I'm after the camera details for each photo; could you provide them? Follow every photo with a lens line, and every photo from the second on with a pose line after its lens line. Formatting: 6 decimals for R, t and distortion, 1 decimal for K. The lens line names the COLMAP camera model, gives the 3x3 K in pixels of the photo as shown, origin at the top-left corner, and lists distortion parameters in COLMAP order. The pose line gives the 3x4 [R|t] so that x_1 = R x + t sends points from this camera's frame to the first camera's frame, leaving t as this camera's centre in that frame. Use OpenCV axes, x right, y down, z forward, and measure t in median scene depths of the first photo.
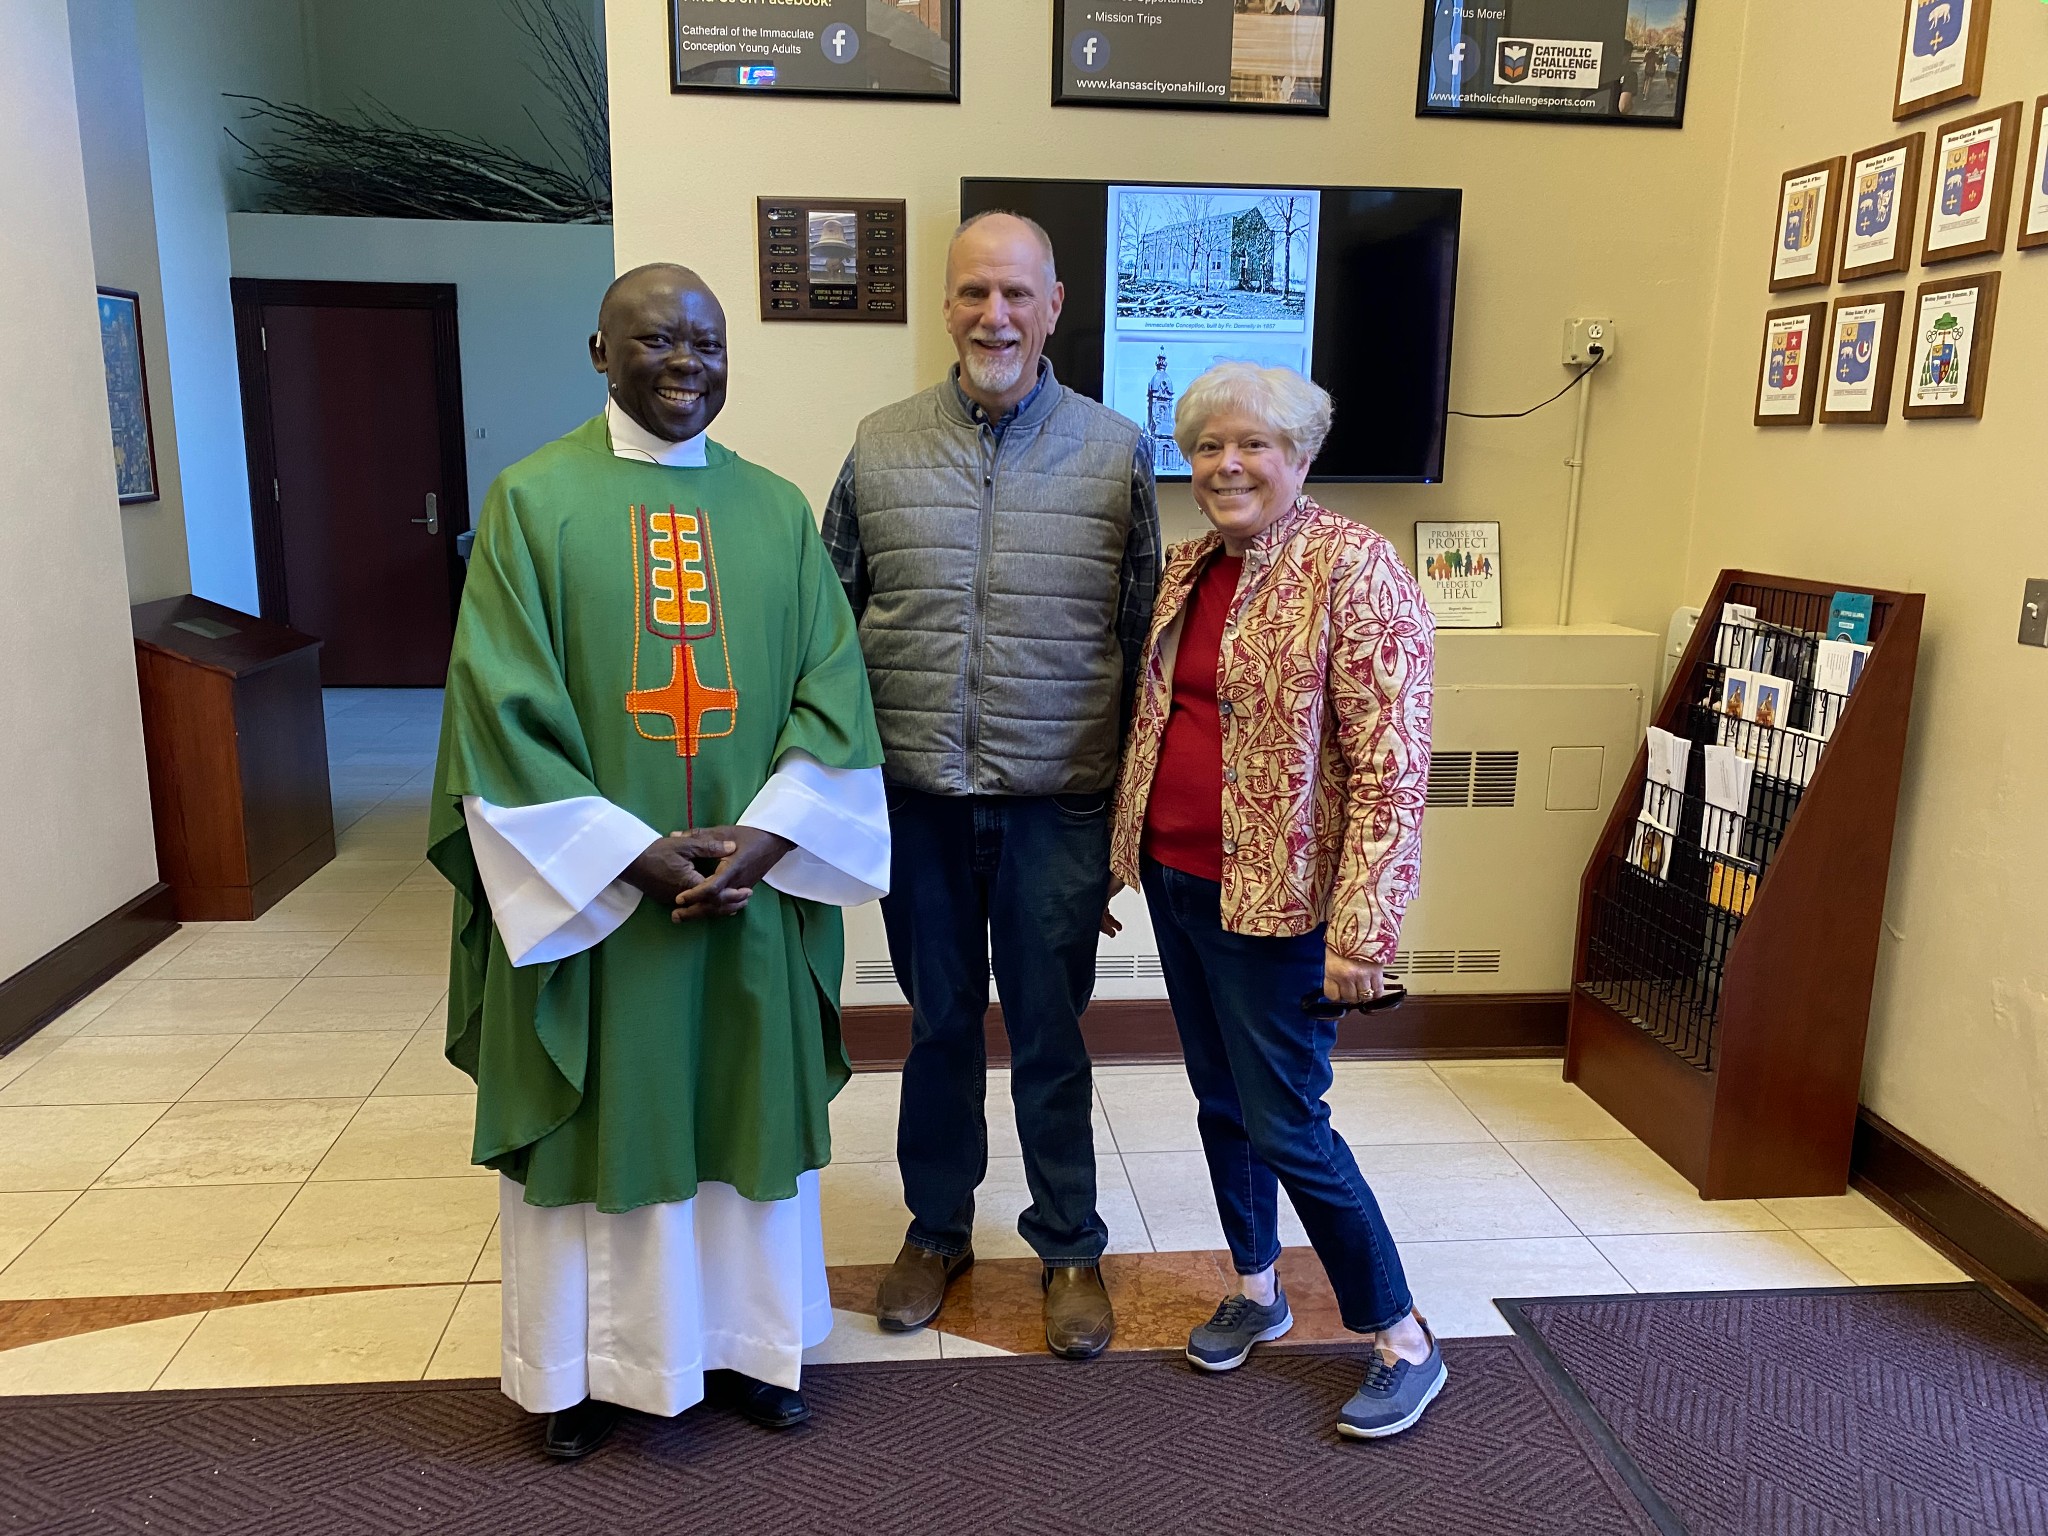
lens RADIAL K [[1553.4, 0, 1011.2], [0, 1553.4, 771.6], [0, 0, 1]] dist [0.013796, -0.001097]
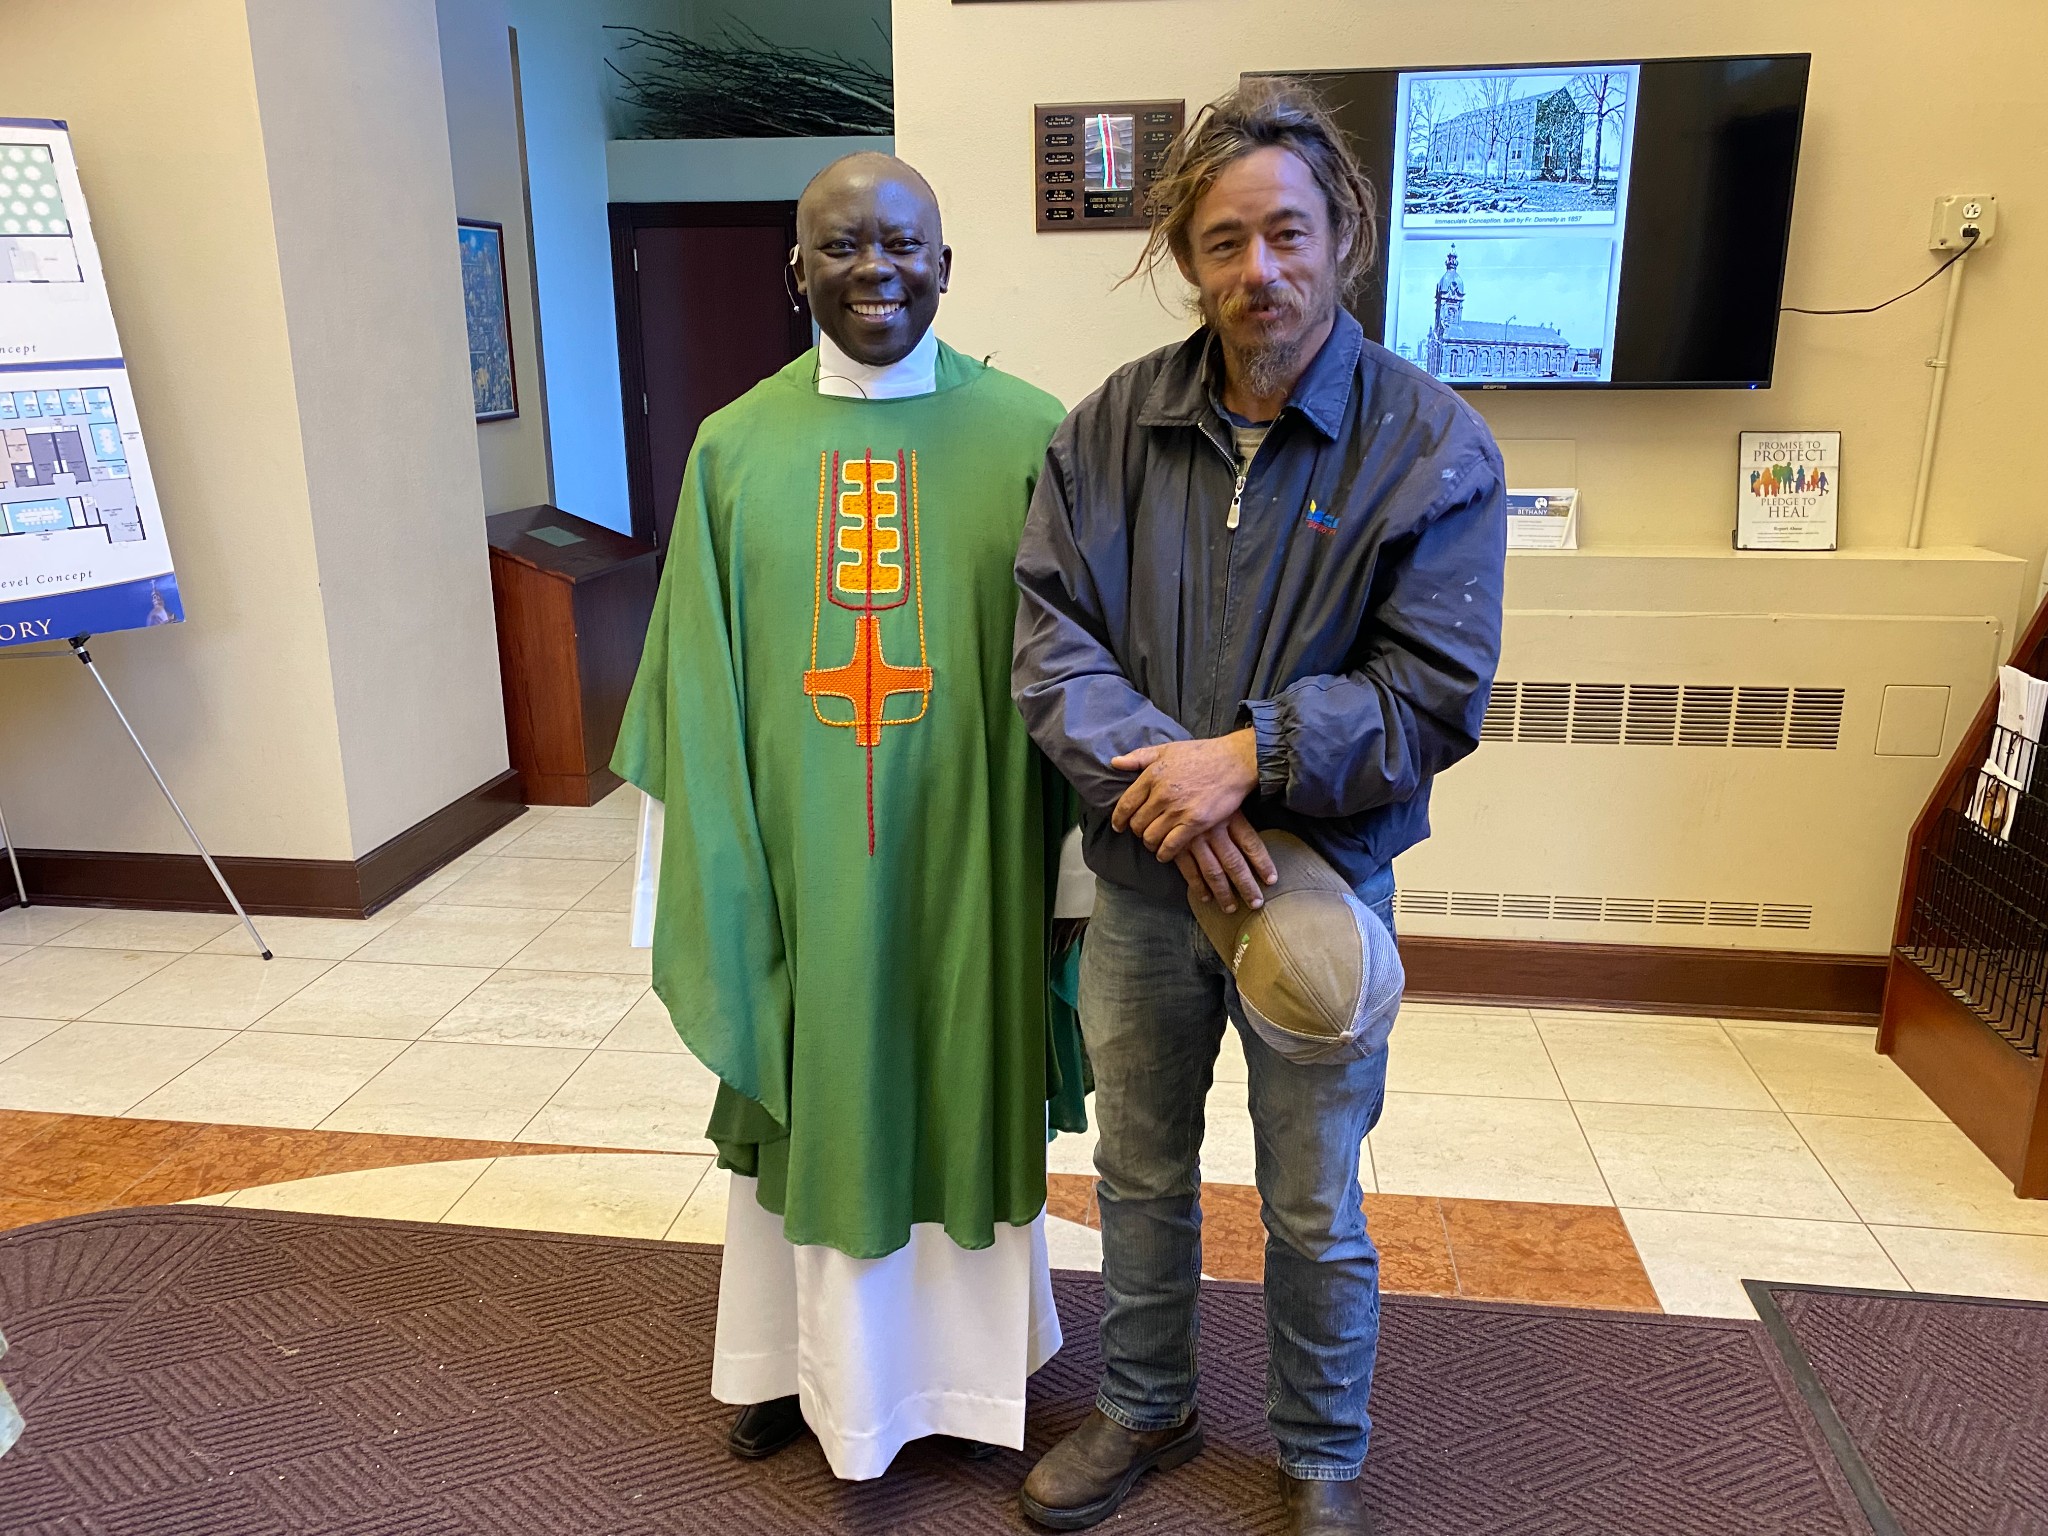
lens RADIAL K [[1552.3, 0, 1024.2], [0, 1552.3, 773.4], [0, 0, 1]] dist [0.015033, -0.003742]
pose [[0.975203, 0.042496, -0.217192, 0.063858], [-0.029411, 0.997572, 0.063129, -0.007447], [0.219348, -0.055176, 0.974085, 0.011542]]
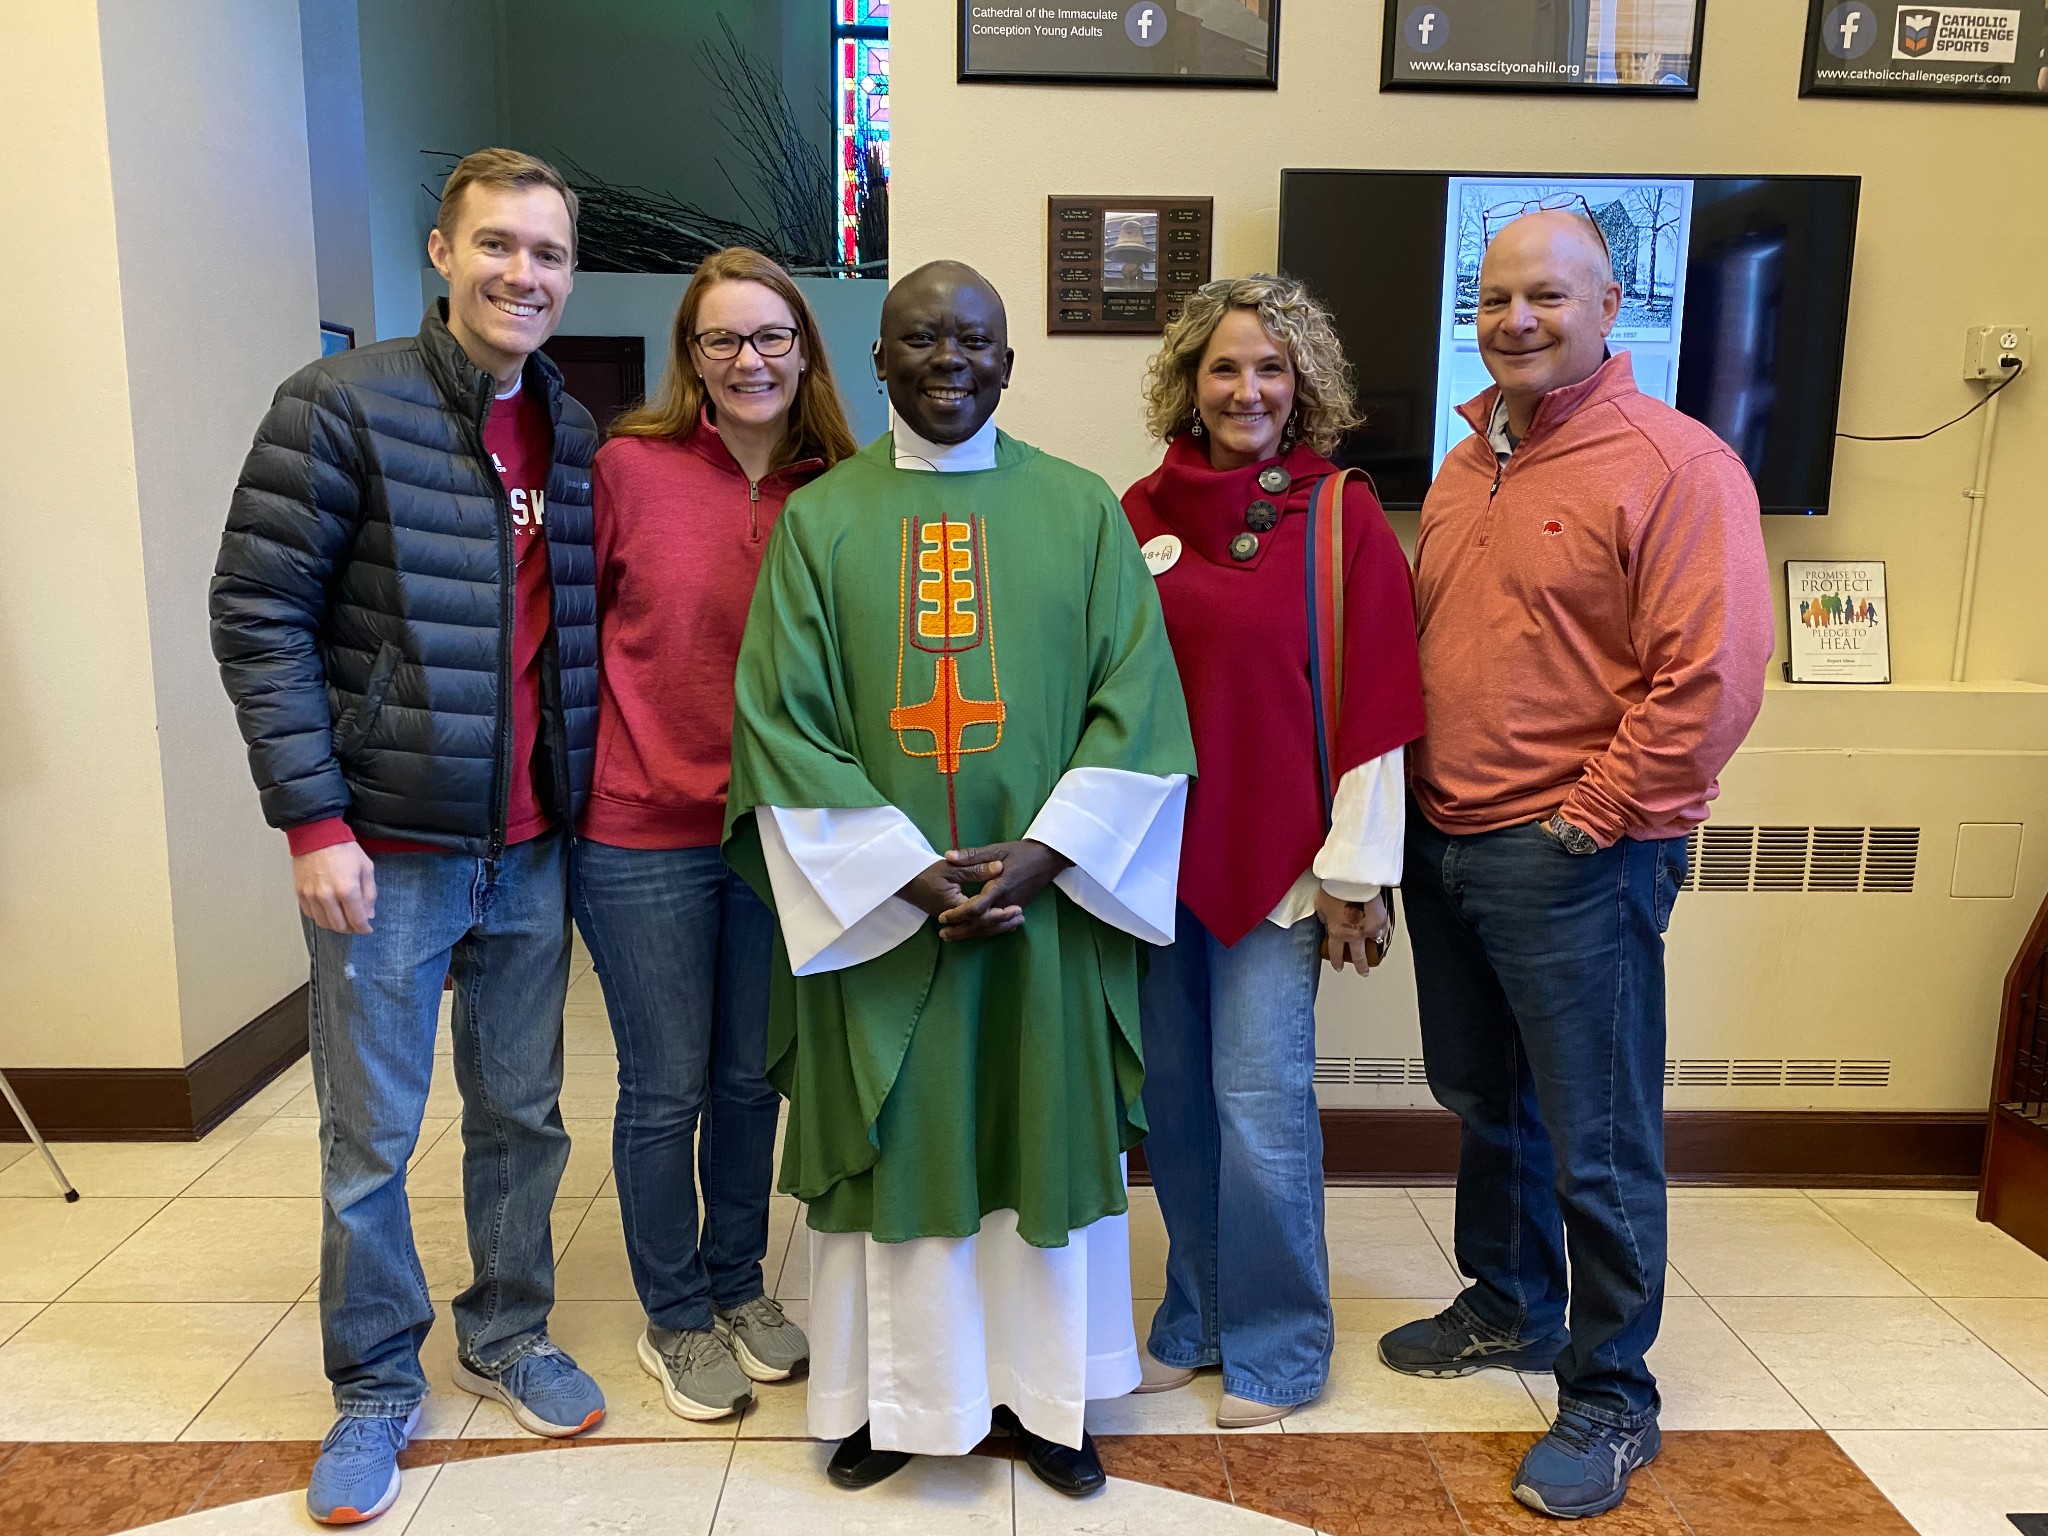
lens RADIAL K [[1552.2, 0, 1035.4], [0, 1552.2, 775.0], [0, 0, 1]] dist [0.014479, -0.002278]
pose [[0.997831, 0.012046, -0.064721, -0.109231], [-0.014741, 0.999037, -0.041322, 0.000764], [0.064161, 0.042186, 0.997047, 0.122023]]
